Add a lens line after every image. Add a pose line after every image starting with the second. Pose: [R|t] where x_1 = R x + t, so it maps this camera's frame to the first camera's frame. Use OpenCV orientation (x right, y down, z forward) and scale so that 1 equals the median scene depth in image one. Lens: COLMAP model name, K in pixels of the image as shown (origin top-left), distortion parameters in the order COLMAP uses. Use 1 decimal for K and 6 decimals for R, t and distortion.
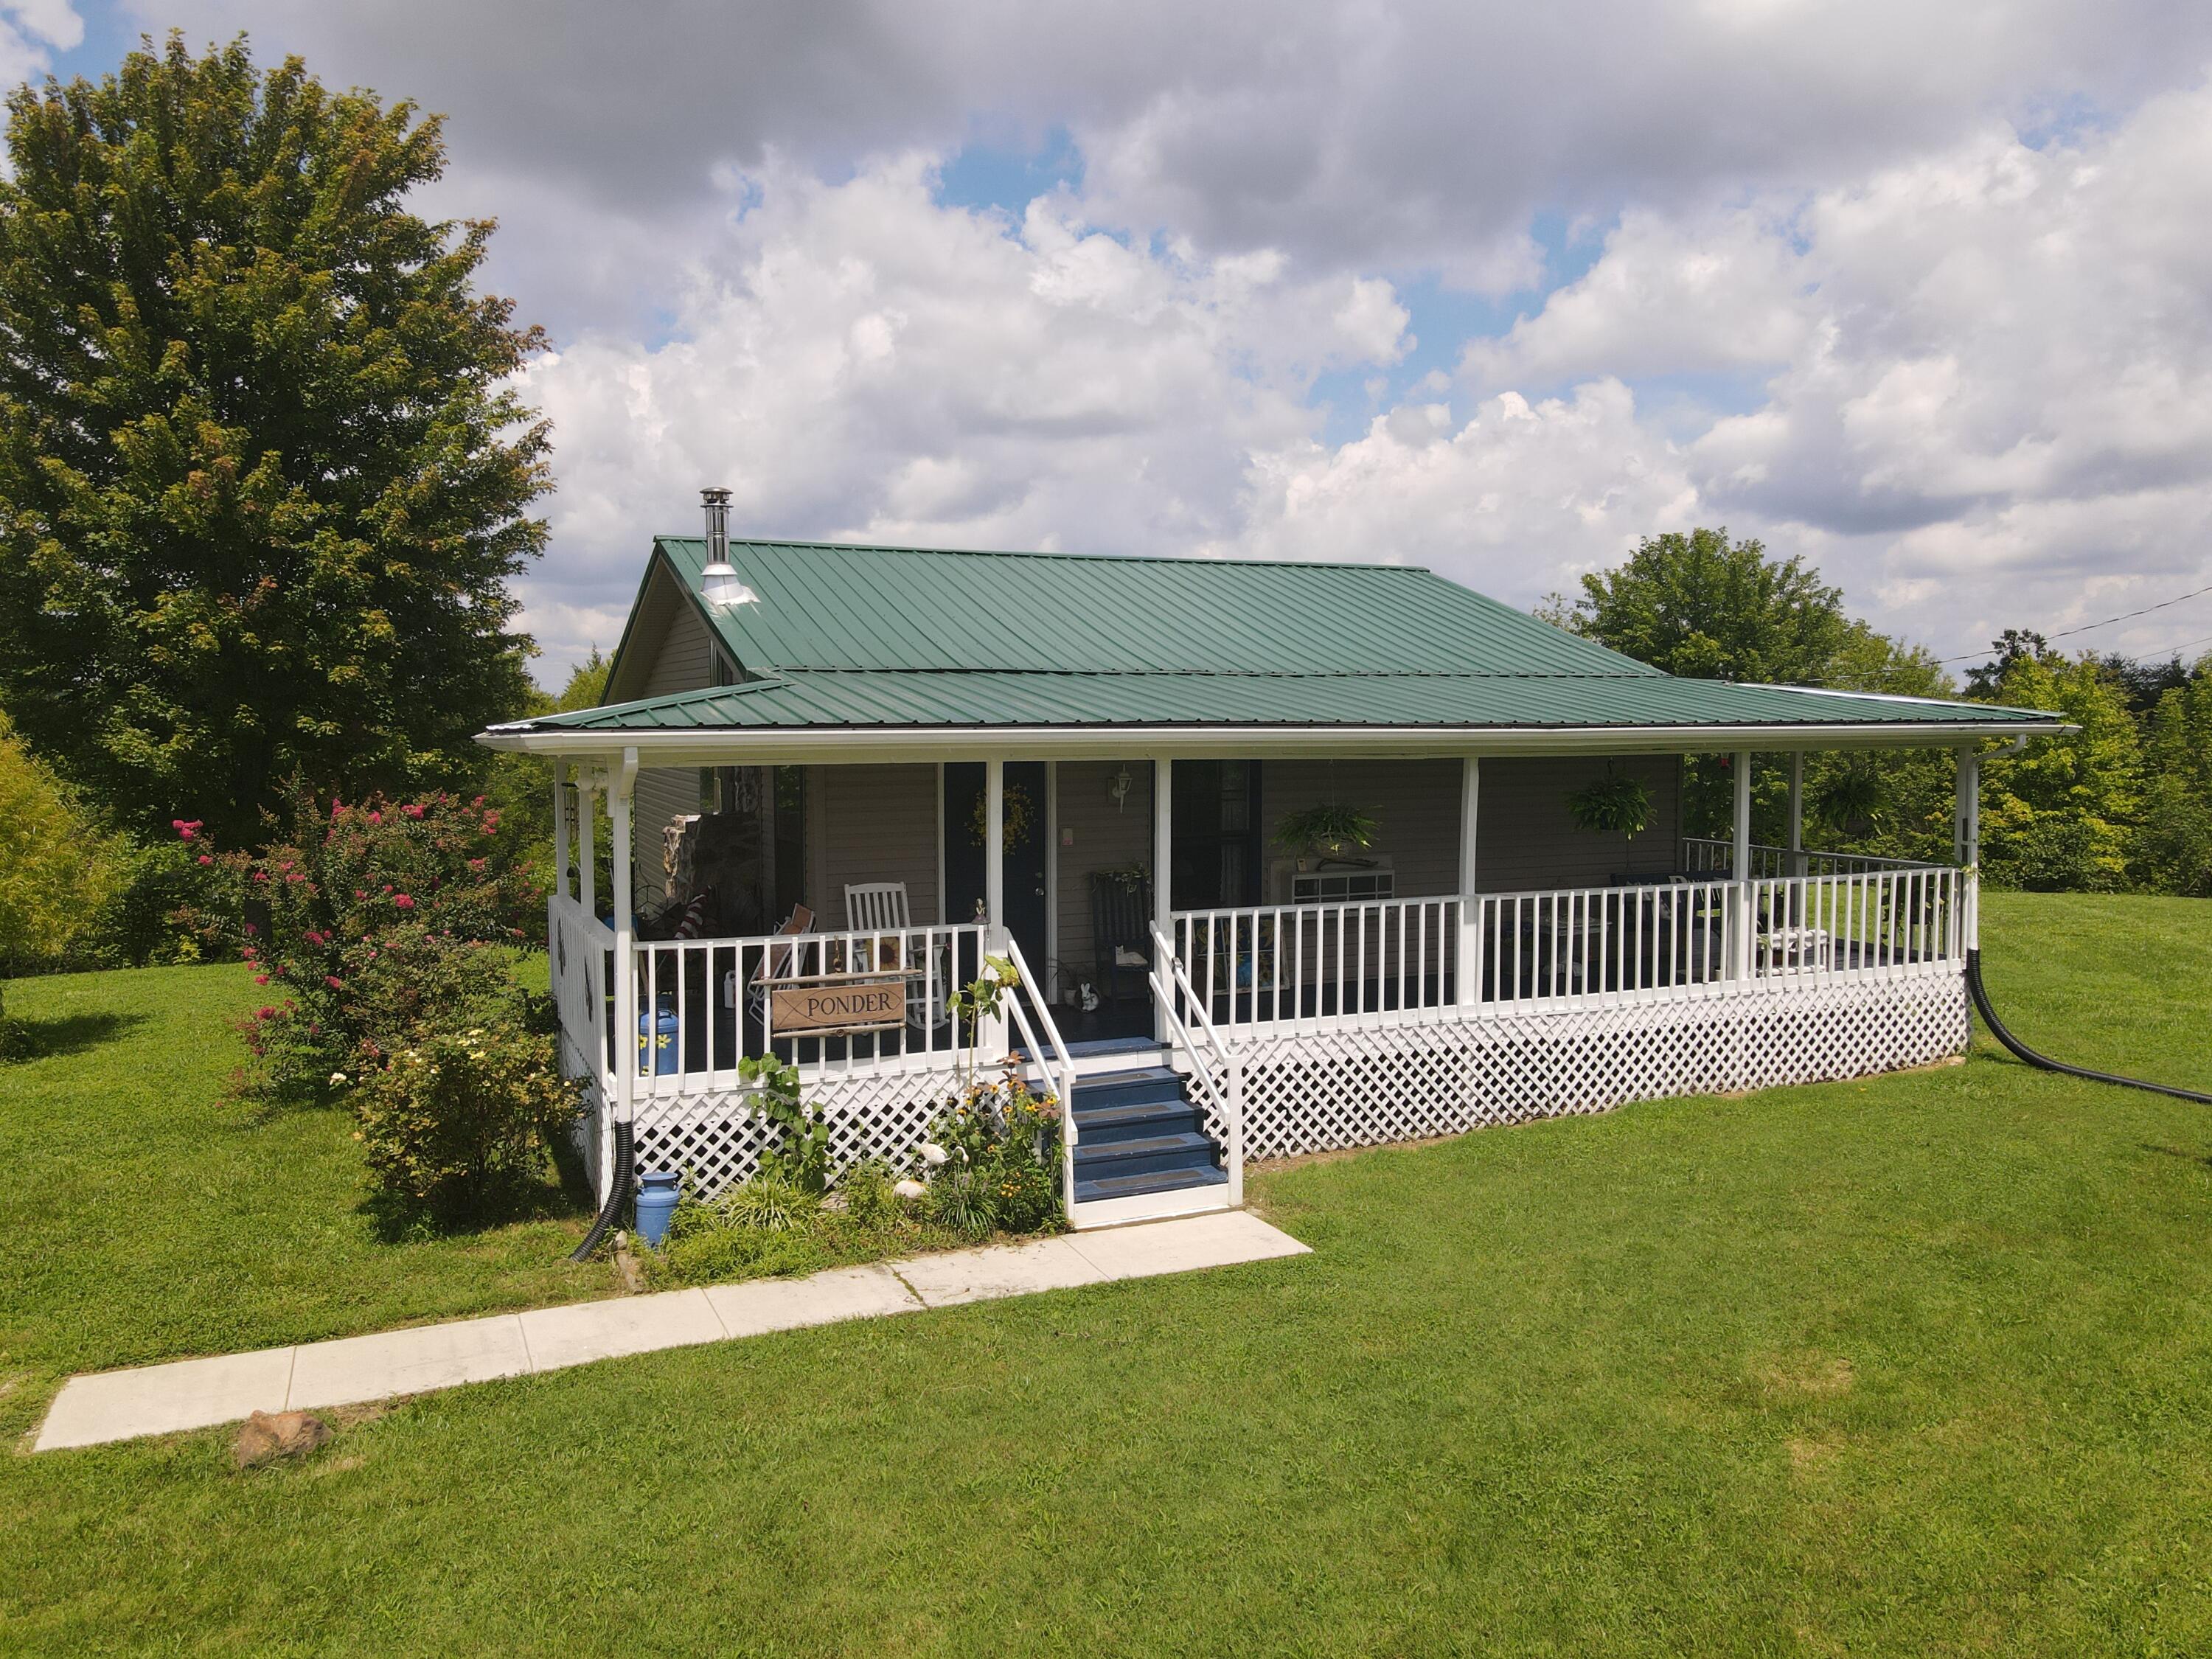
lens RADIAL K [[1563.9, 0, 1105.9], [0, 1563.9, 868.1], [0, 0, 1]] dist [0.032239, 0.002161]
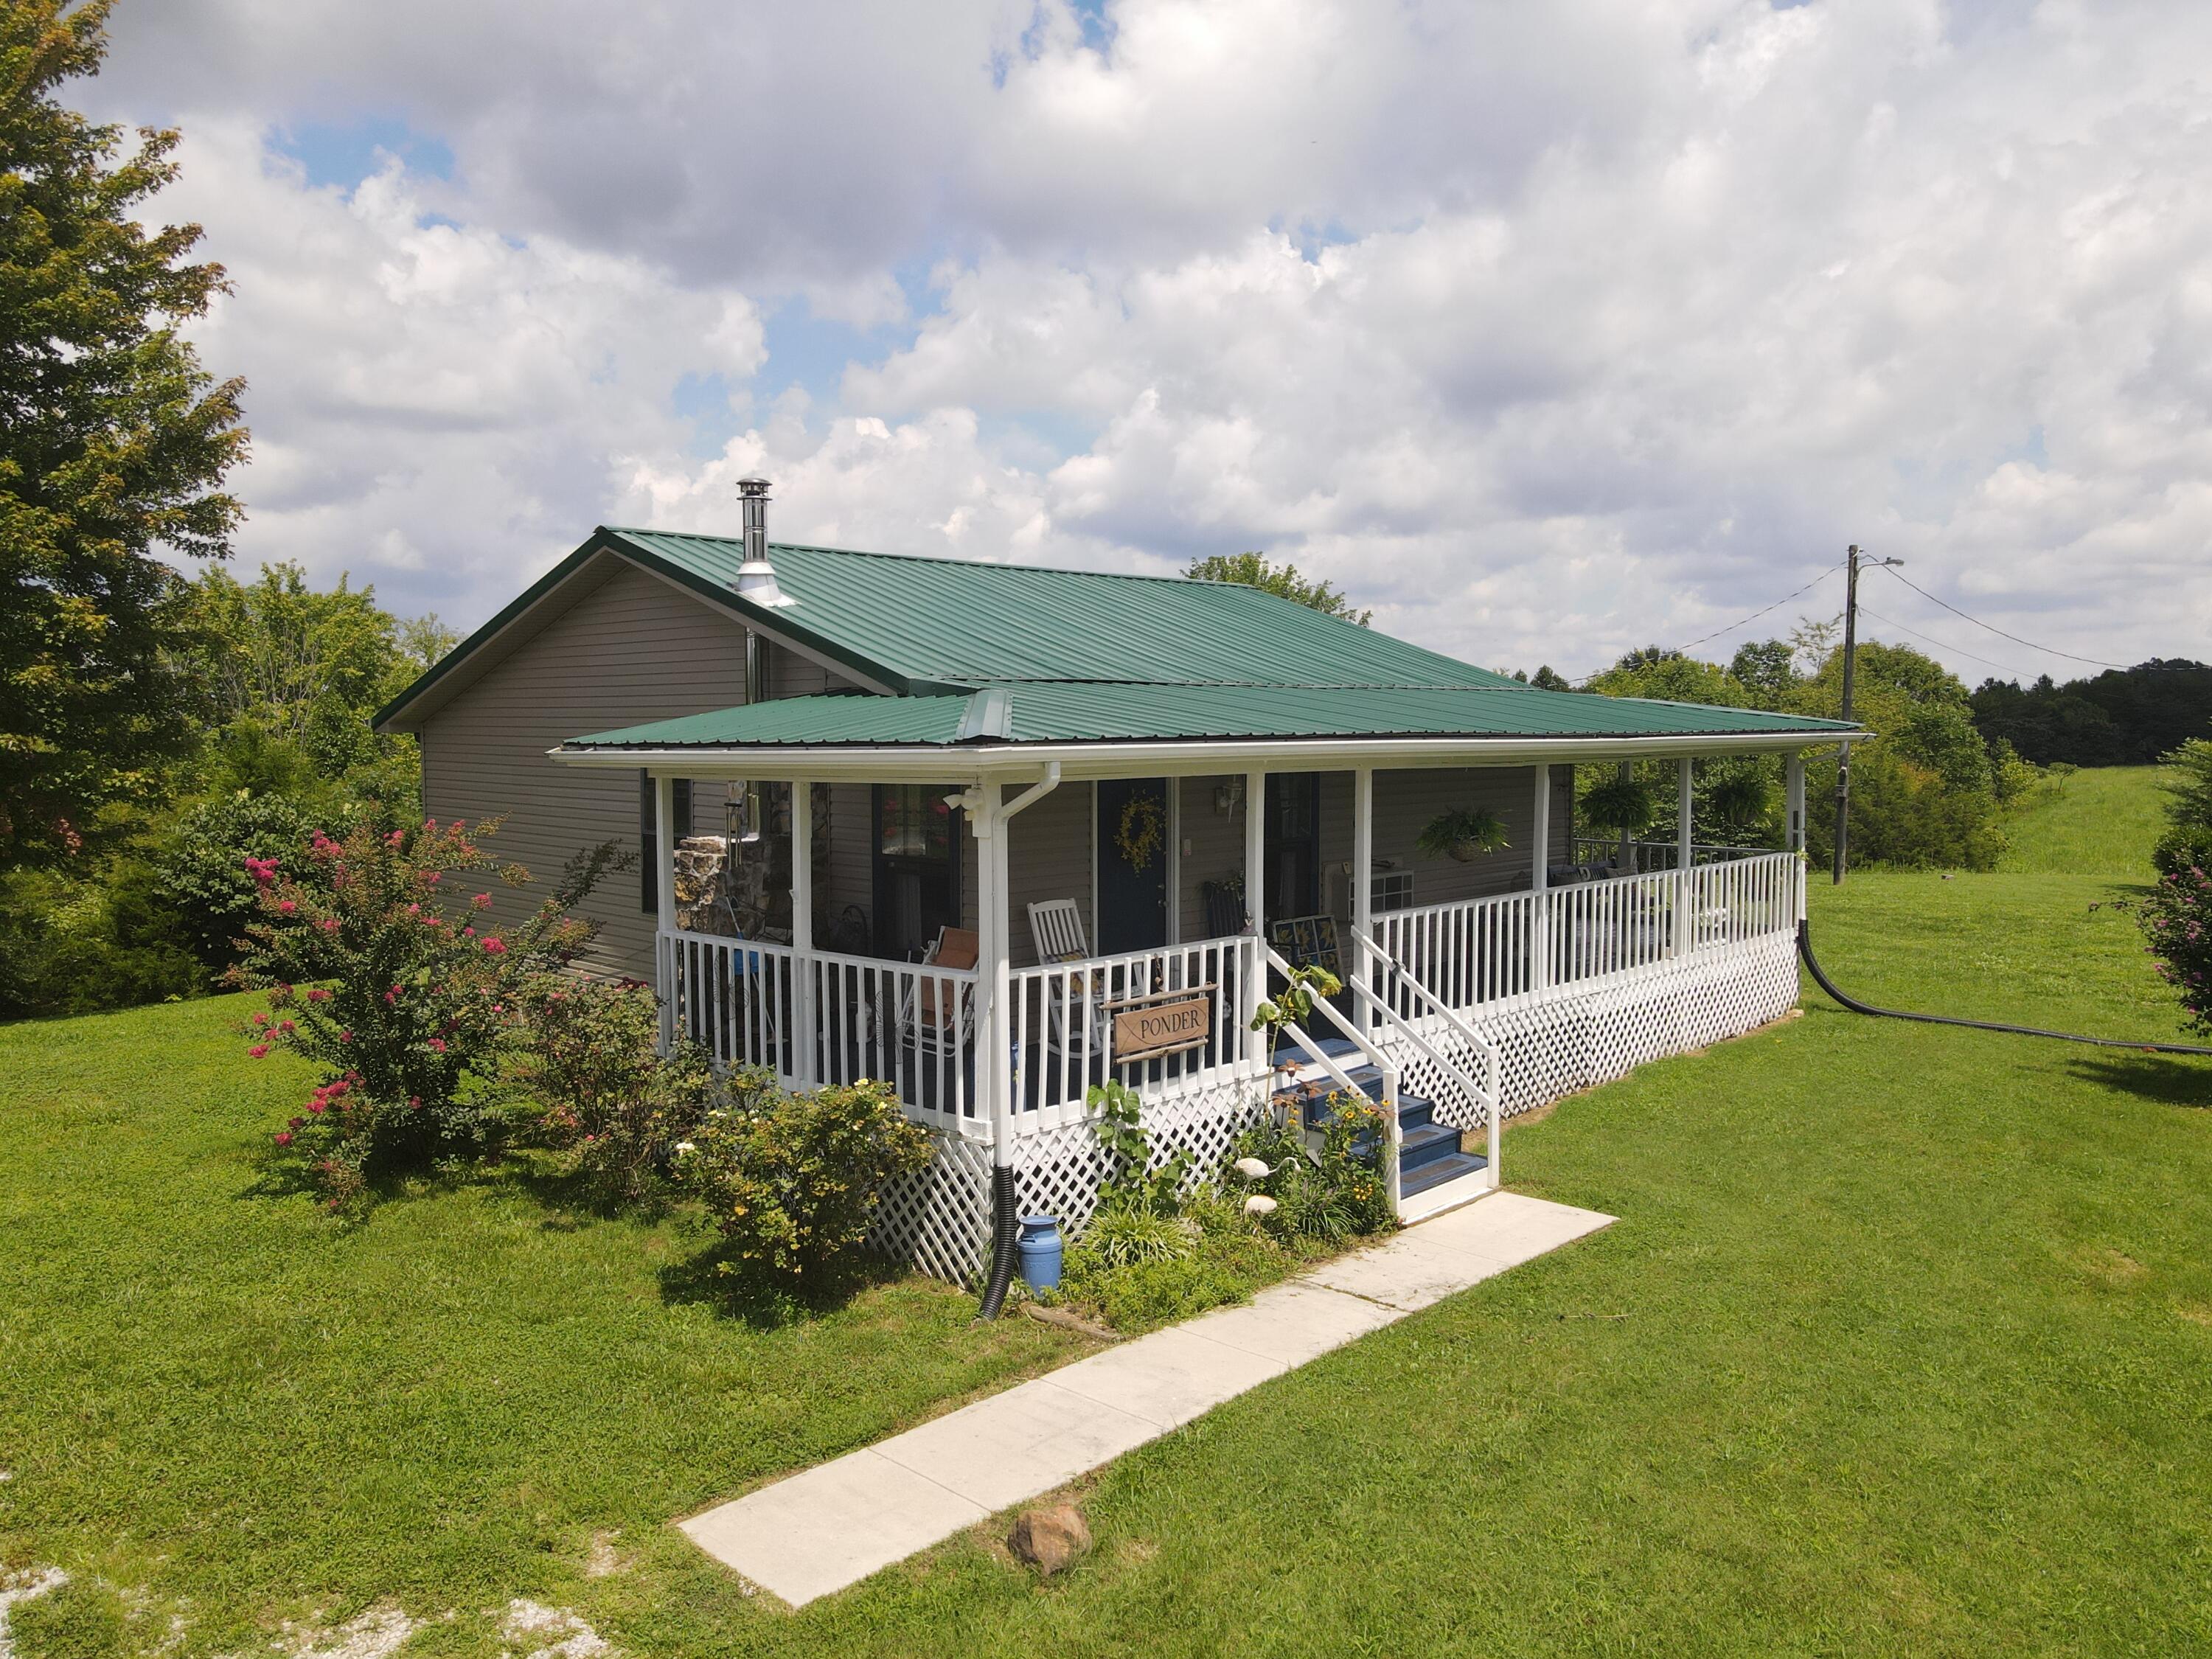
lens RADIAL K [[1567.0, 0, 1097.7], [0, 1567.0, 834.3], [0, 0, 1]] dist [-0.045861, 0.120124]
pose [[0.927460, -0.024321, 0.373132, -0.568962], [0.035255, 0.999125, -0.022505, -0.009704], [-0.372258, 0.034027, 0.927505, 0.115744]]
